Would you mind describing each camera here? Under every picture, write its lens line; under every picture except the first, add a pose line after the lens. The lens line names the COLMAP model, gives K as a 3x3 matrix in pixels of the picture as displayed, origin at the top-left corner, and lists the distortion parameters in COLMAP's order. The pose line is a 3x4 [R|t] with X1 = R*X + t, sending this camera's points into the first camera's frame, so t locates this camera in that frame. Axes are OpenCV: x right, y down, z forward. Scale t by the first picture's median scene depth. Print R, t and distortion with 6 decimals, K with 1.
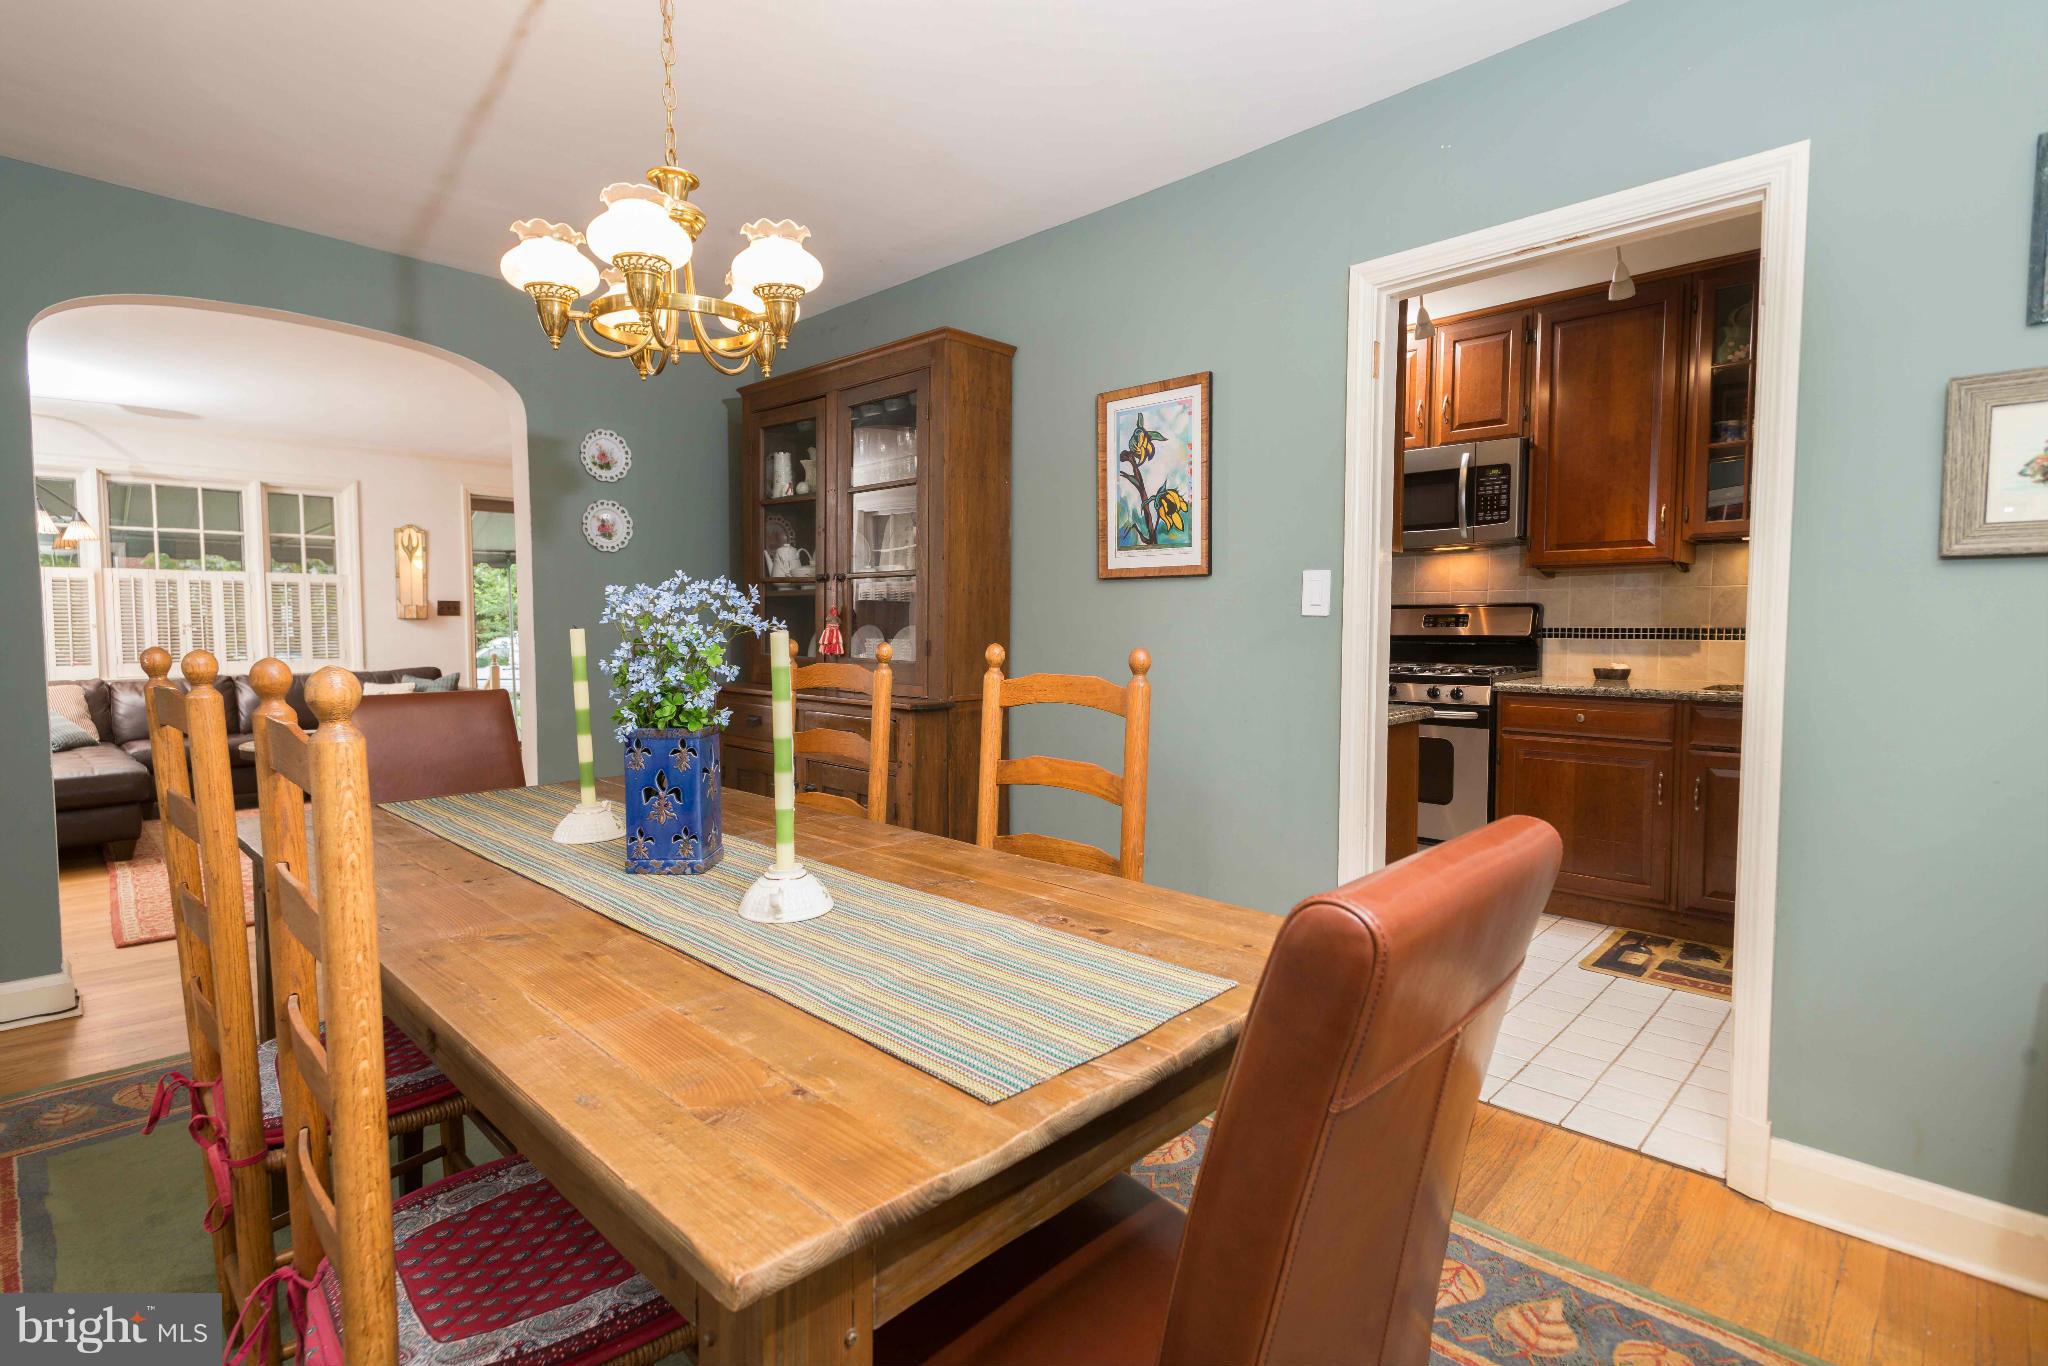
lens RADIAL K [[971.5, 0, 978.3], [0, 971.5, 682.9], [0, 0, 1]] dist [-0.003470, -0.000850]
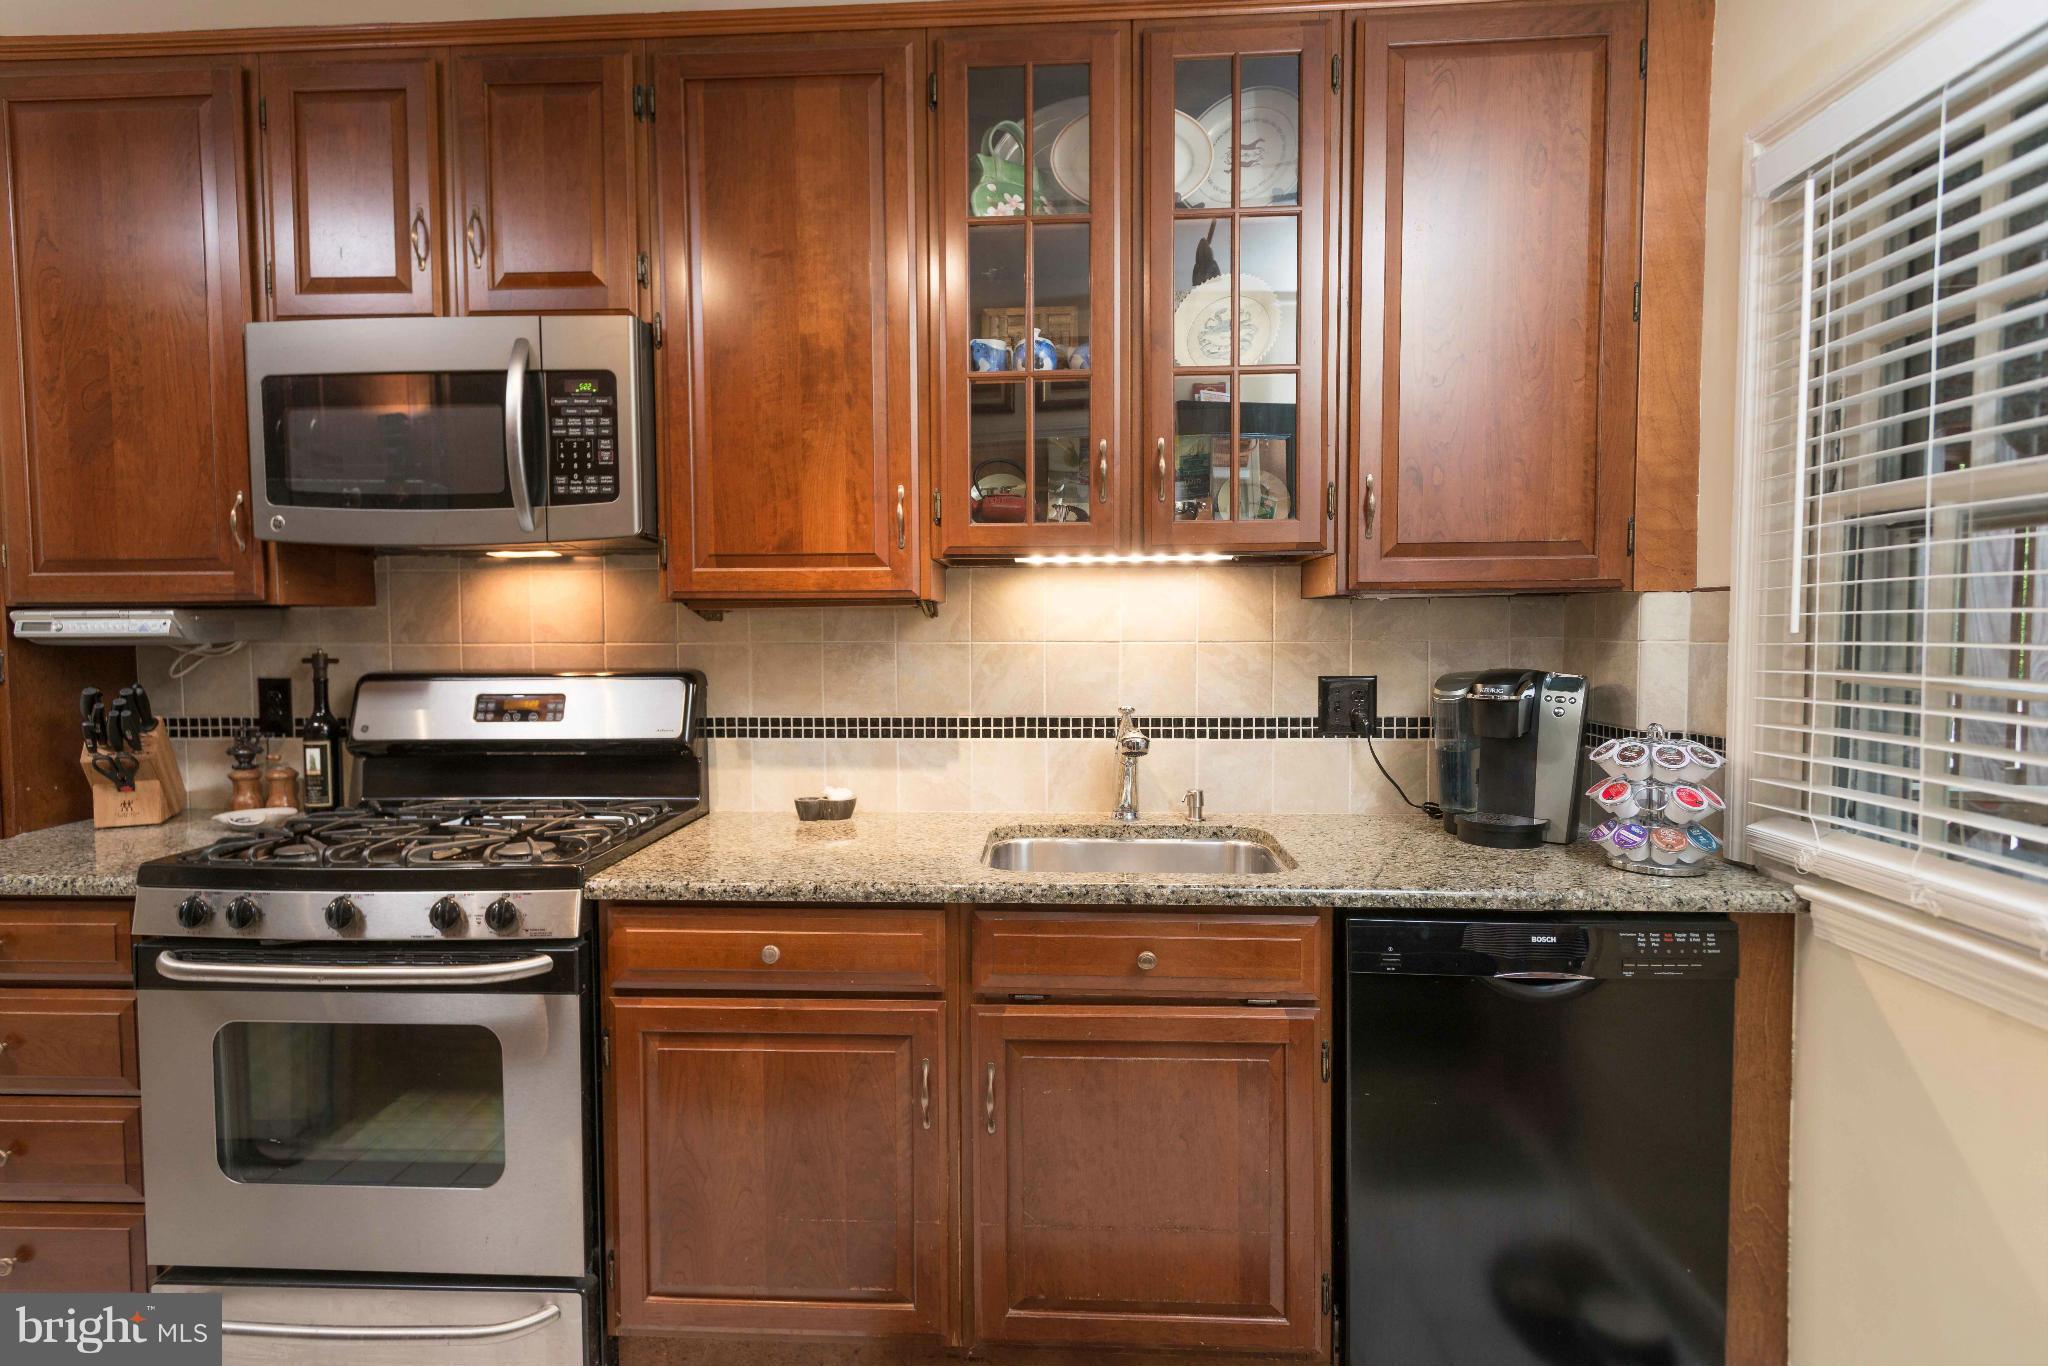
lens RADIAL K [[971.5, 0, 978.3], [0, 971.5, 682.9], [0, 0, 1]] dist [-0.003470, -0.000850]
pose [[0.738263, -0.041203, 0.673253, 0.375871], [0.045280, 0.998908, 0.011481, -0.081527], [-0.672991, 0.022009, 0.739323, 0.574629]]
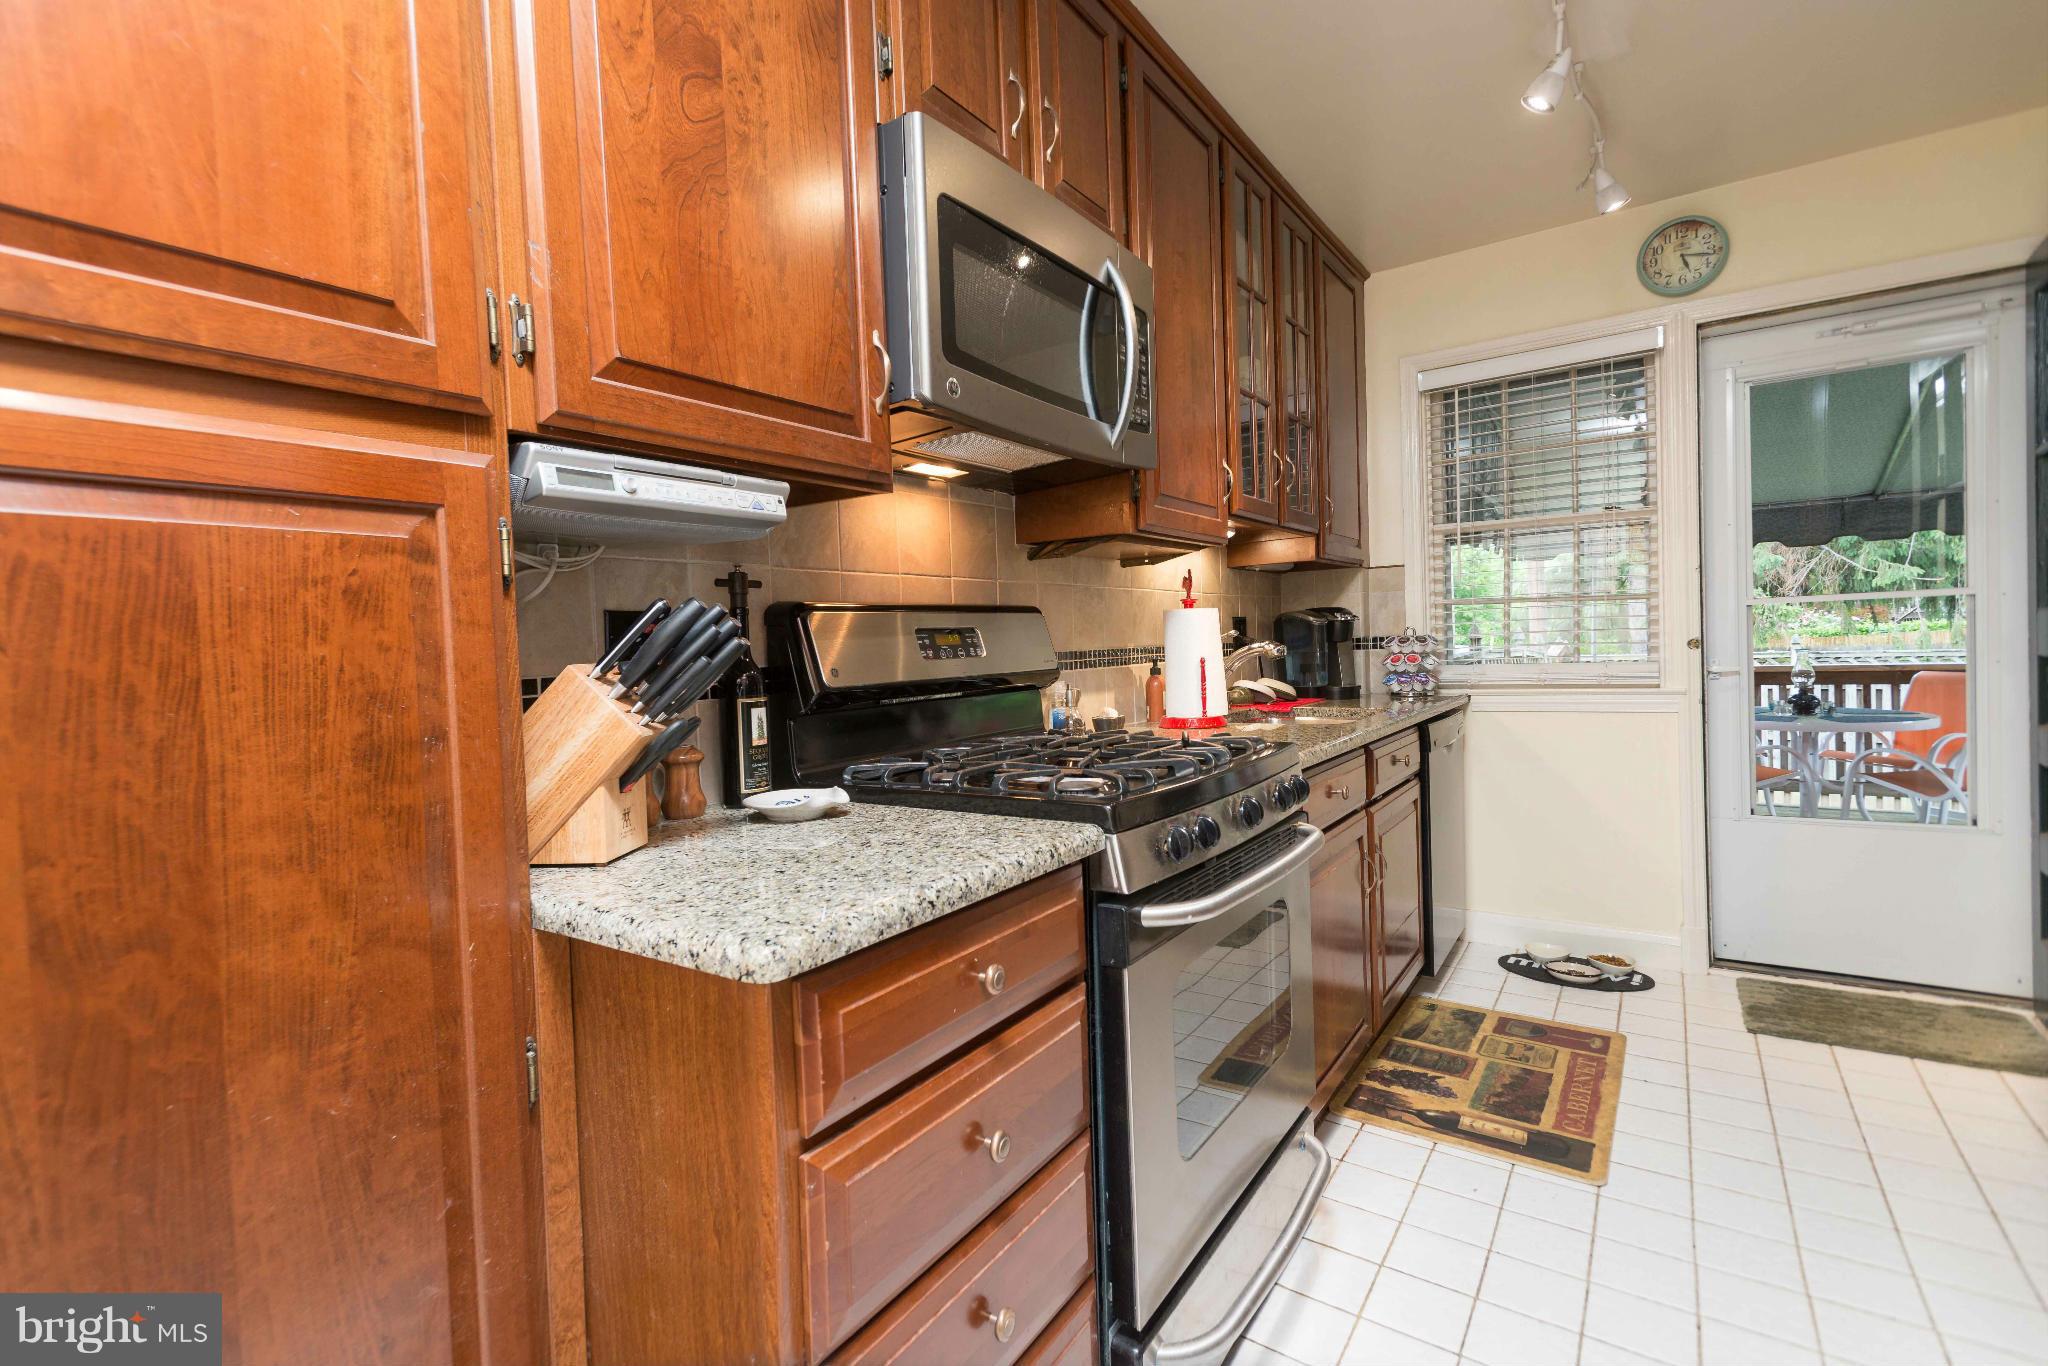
lens RADIAL K [[928.5, 0, 1024.0], [0, 928.5, 683.0], [0, 0, 1]] dist [-0.000585, -0.000153]
pose [[-0.182676, -0.040083, 0.982356, 0.097551], [0.089756, 0.994316, 0.057262, -0.076602], [-0.979068, 0.098632, -0.178040, 1.183785]]
